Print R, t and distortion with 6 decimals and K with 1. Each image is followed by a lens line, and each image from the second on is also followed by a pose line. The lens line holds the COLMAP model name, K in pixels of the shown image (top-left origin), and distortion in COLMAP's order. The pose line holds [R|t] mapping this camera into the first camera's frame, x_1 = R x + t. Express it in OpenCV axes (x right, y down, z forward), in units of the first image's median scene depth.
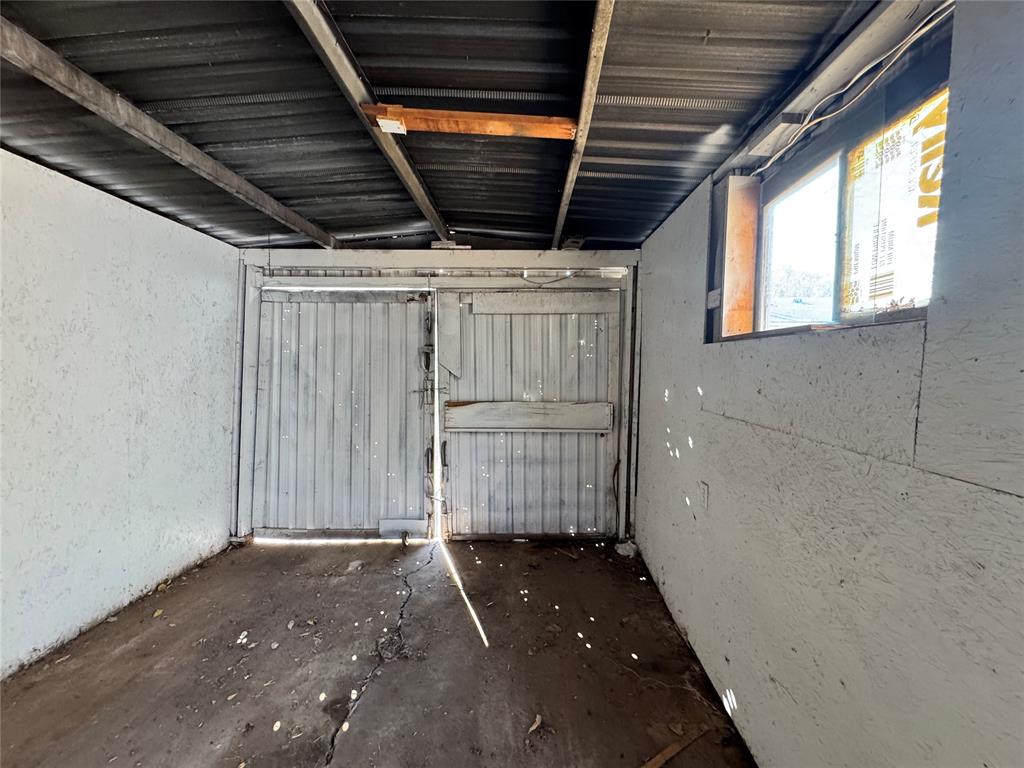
lens RADIAL K [[407.7, 0, 511.9], [0, 407.7, 382.4], [0, 0, 1]] dist [0.003349, 0.000009]
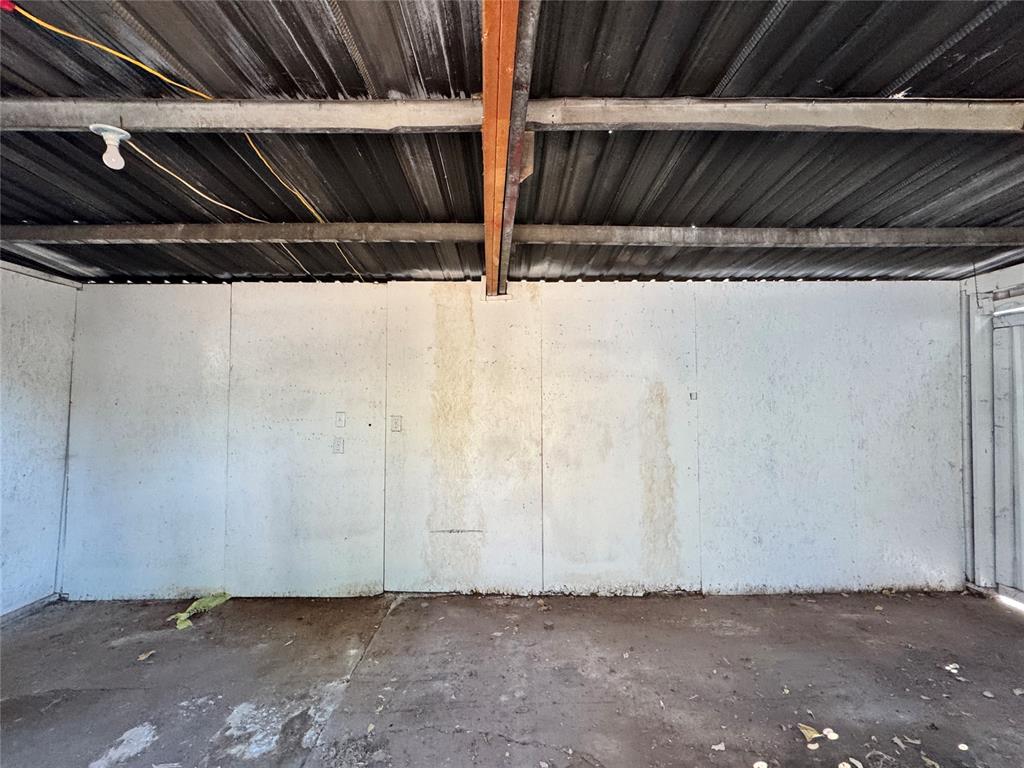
lens RADIAL K [[407.7, 0, 511.5], [0, 407.7, 385.6], [0, 0, 1]] dist [0.003349, 0.000009]
pose [[0.048656, -0.063059, -0.996823, 0.297866], [-0.020437, 0.997733, -0.064114, 0.009498], [0.998606, 0.023492, 0.047257, -0.138500]]
